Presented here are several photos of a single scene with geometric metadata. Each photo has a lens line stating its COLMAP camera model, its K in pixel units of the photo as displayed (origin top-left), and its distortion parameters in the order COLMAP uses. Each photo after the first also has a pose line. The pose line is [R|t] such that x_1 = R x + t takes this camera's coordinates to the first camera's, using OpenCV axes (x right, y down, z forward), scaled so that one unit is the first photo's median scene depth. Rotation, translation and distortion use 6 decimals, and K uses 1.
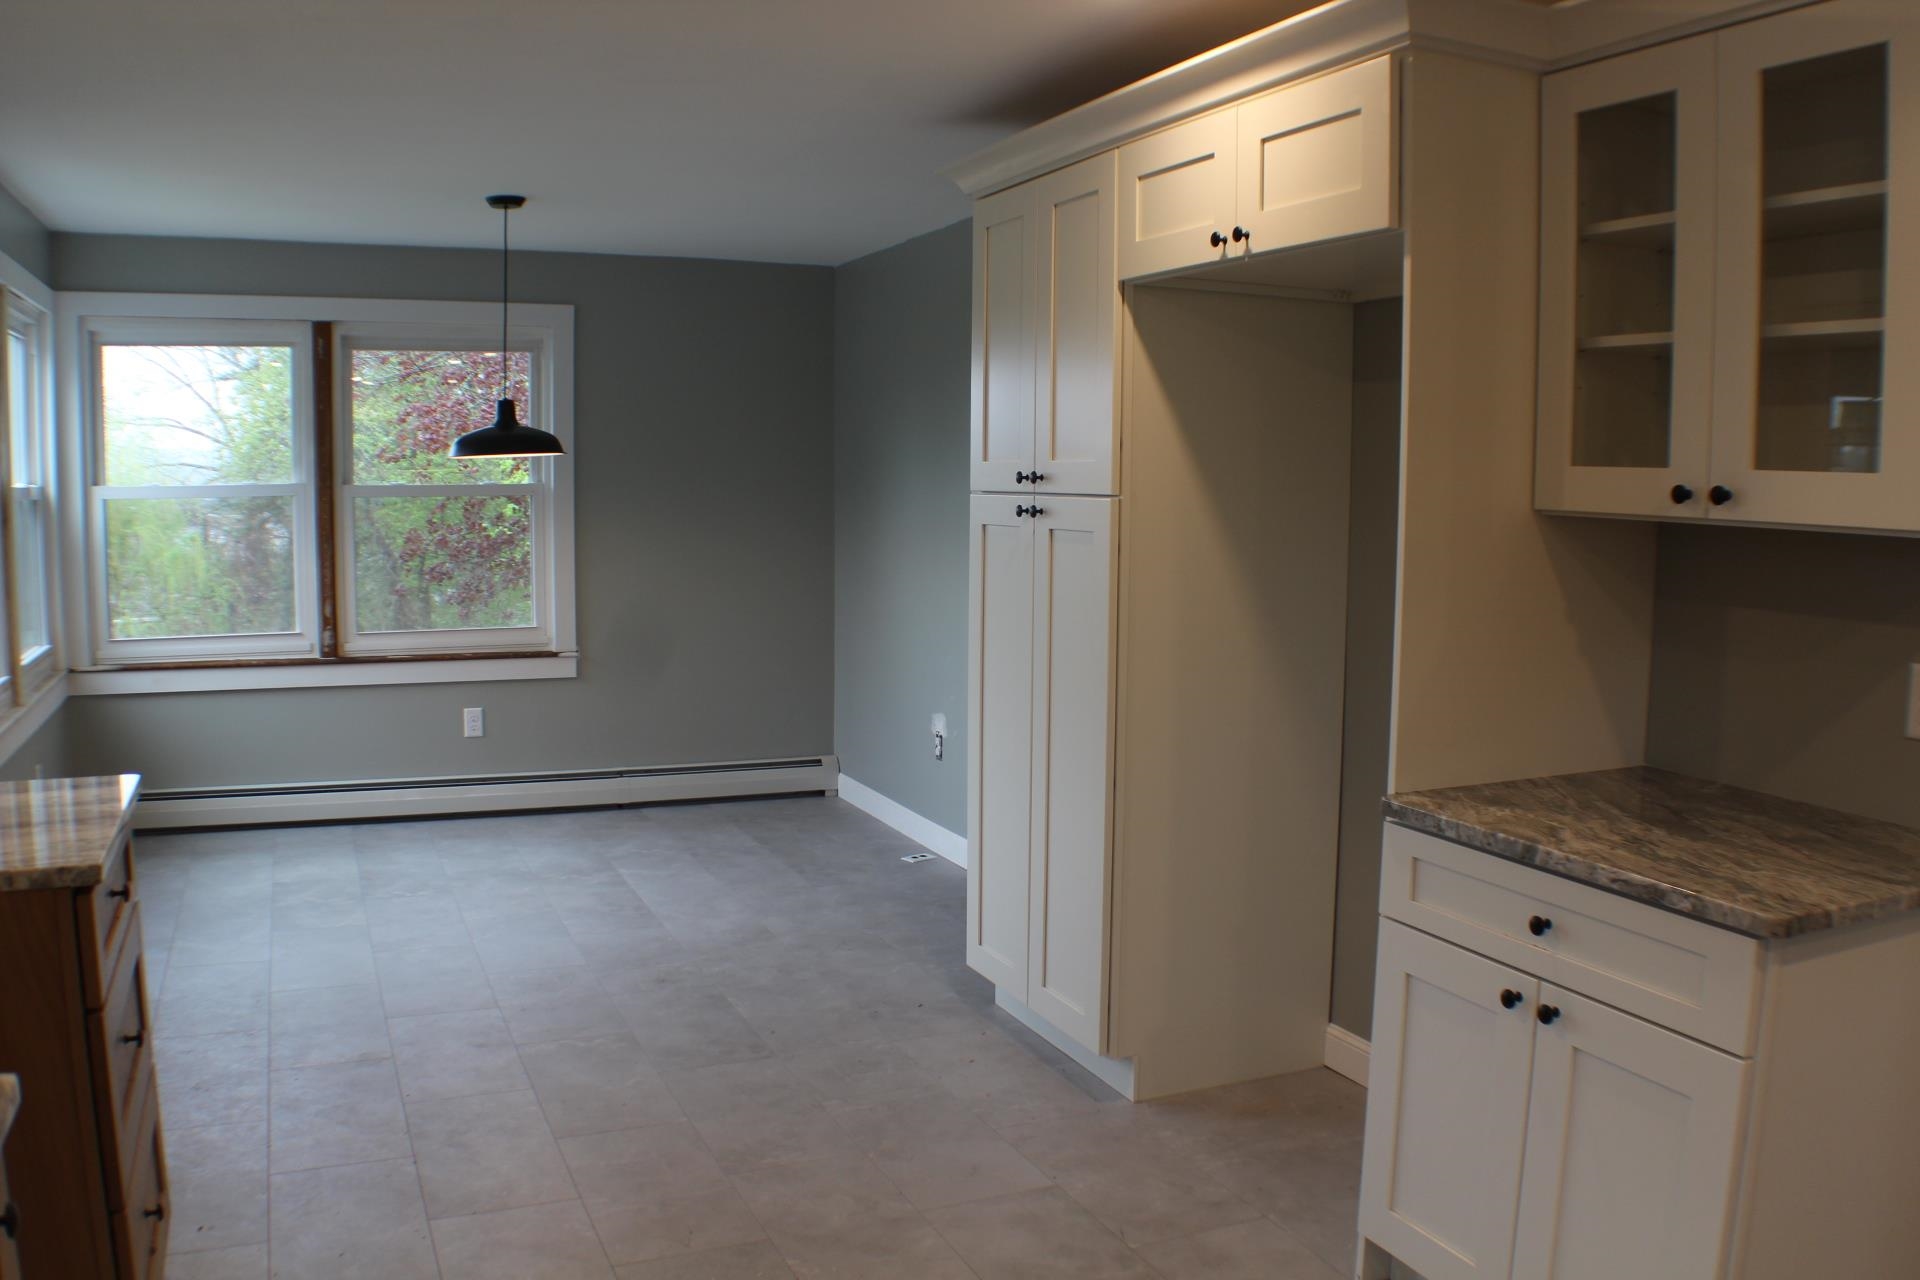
lens RADIAL K [[1537.5, 0, 972.0], [0, 1537.5, 636.2], [0, 0, 1]] dist [-0.231858, 0.119479]
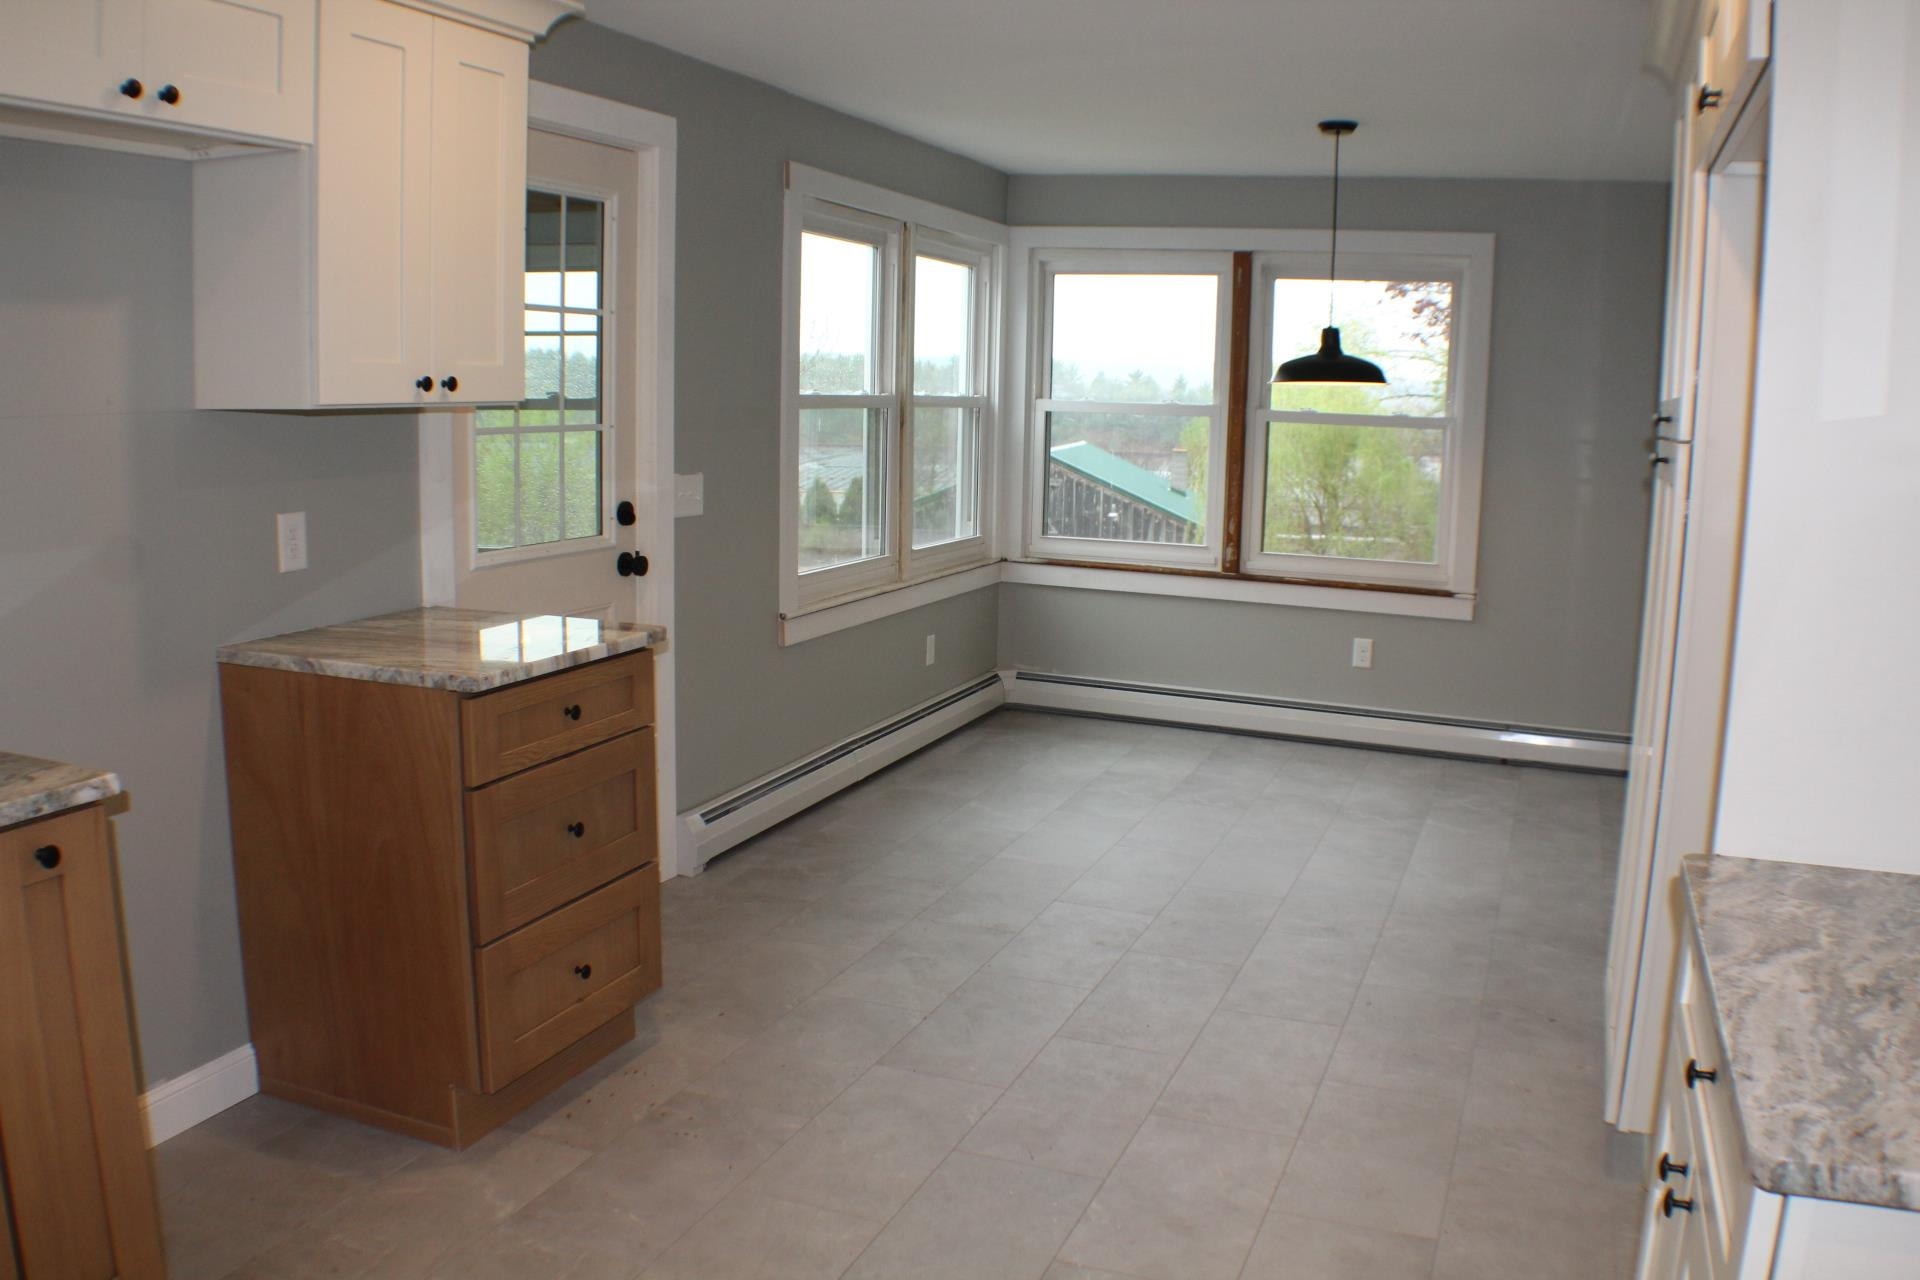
lens RADIAL K [[1537.5, 0, 972.0], [0, 1537.5, 636.2], [0, 0, 1]] dist [-0.231858, 0.119479]
pose [[0.698658, 0.123784, -0.704666, 0.224441], [-0.095762, 0.992236, 0.079354, -0.010083], [0.709018, 0.012039, 0.705088, 0.116134]]
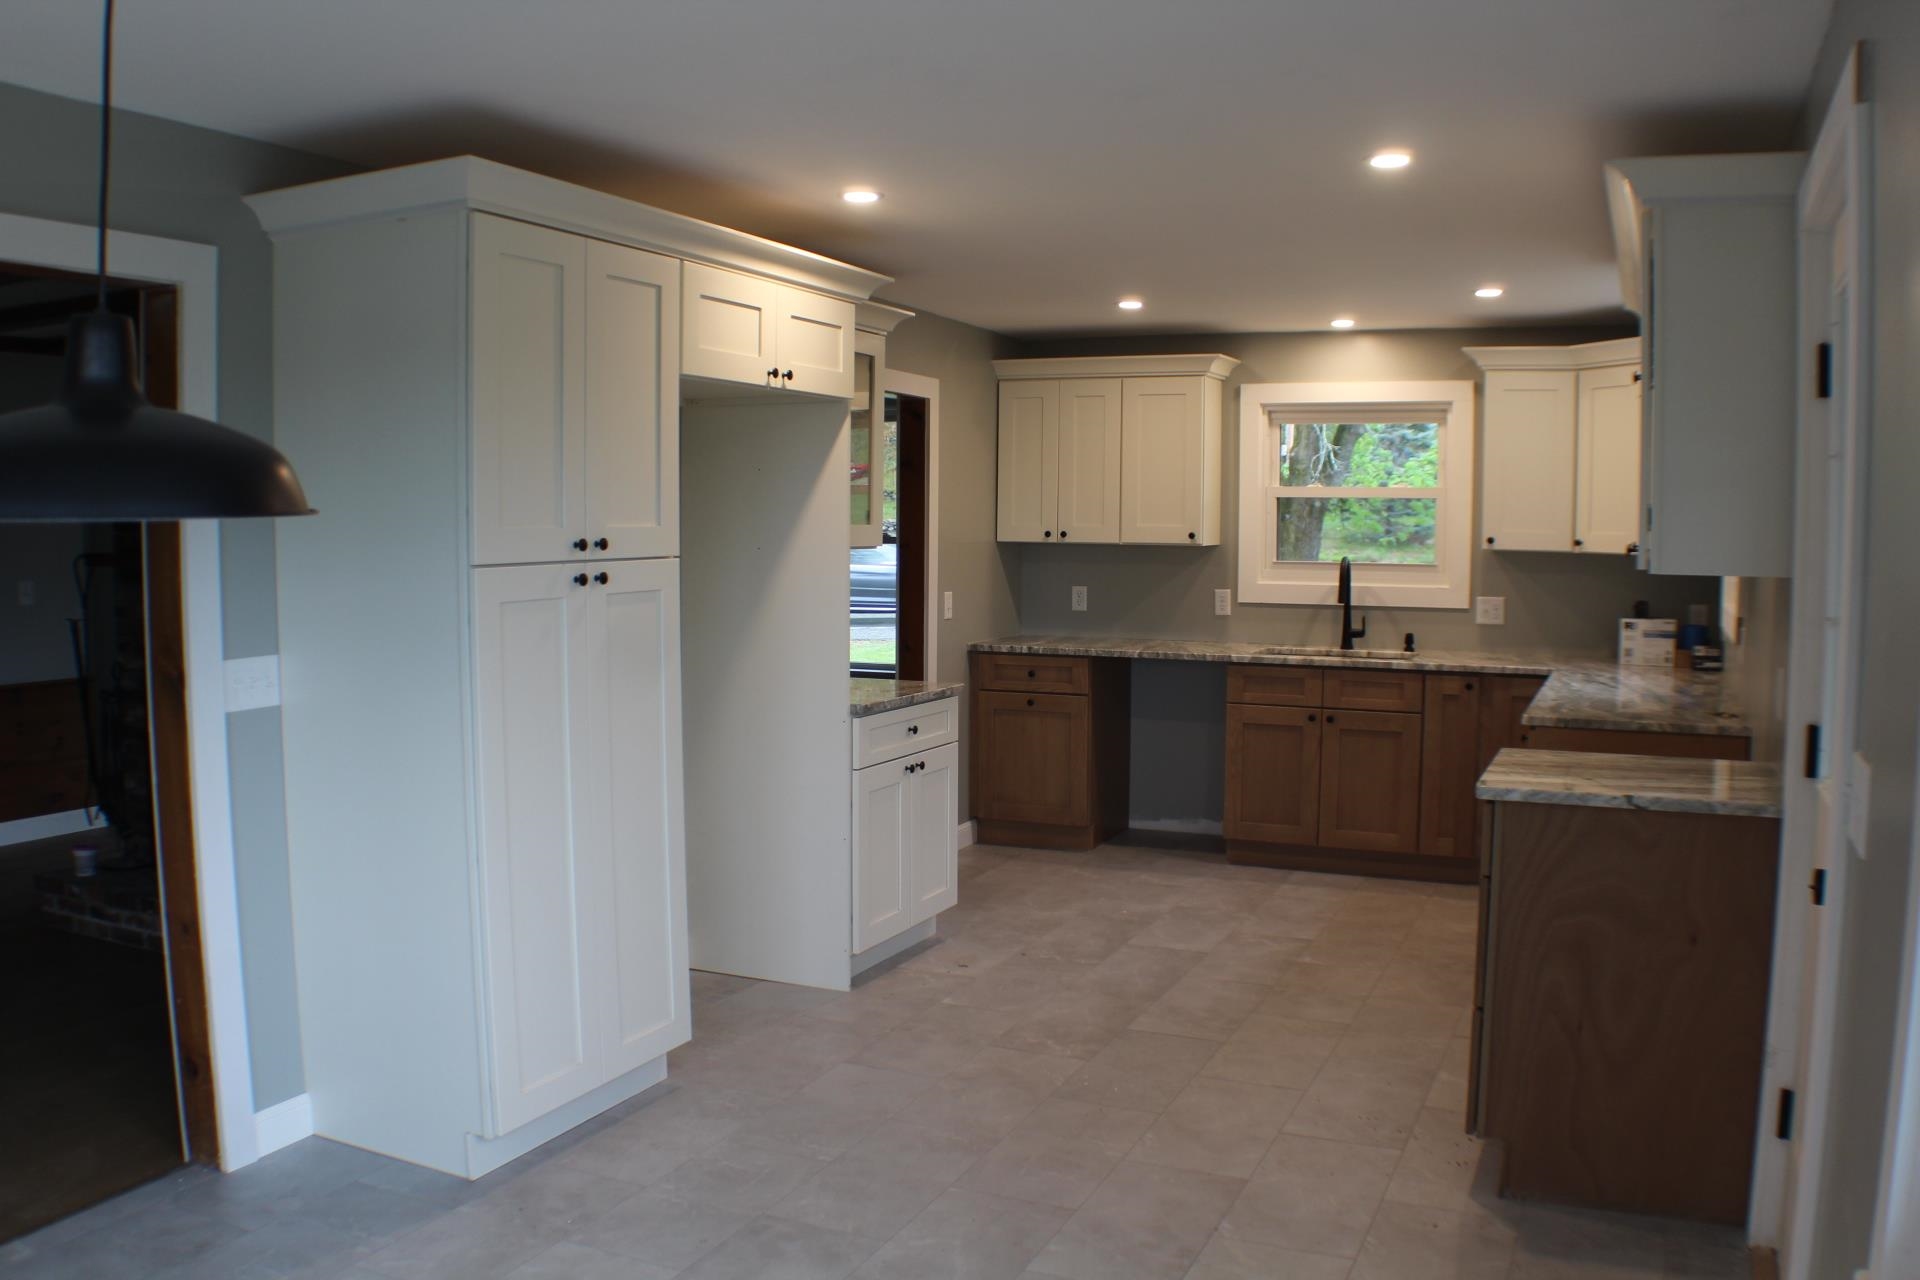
lens RADIAL K [[1537.5, 0, 972.0], [0, 1537.5, 636.2], [0, 0, 1]] dist [-0.231858, 0.119479]
pose [[-0.650330, -0.060128, 0.757269, -0.586357], [0.082302, 0.985418, 0.148923, -0.116062], [-0.755181, 0.159174, -0.635898, 0.984193]]
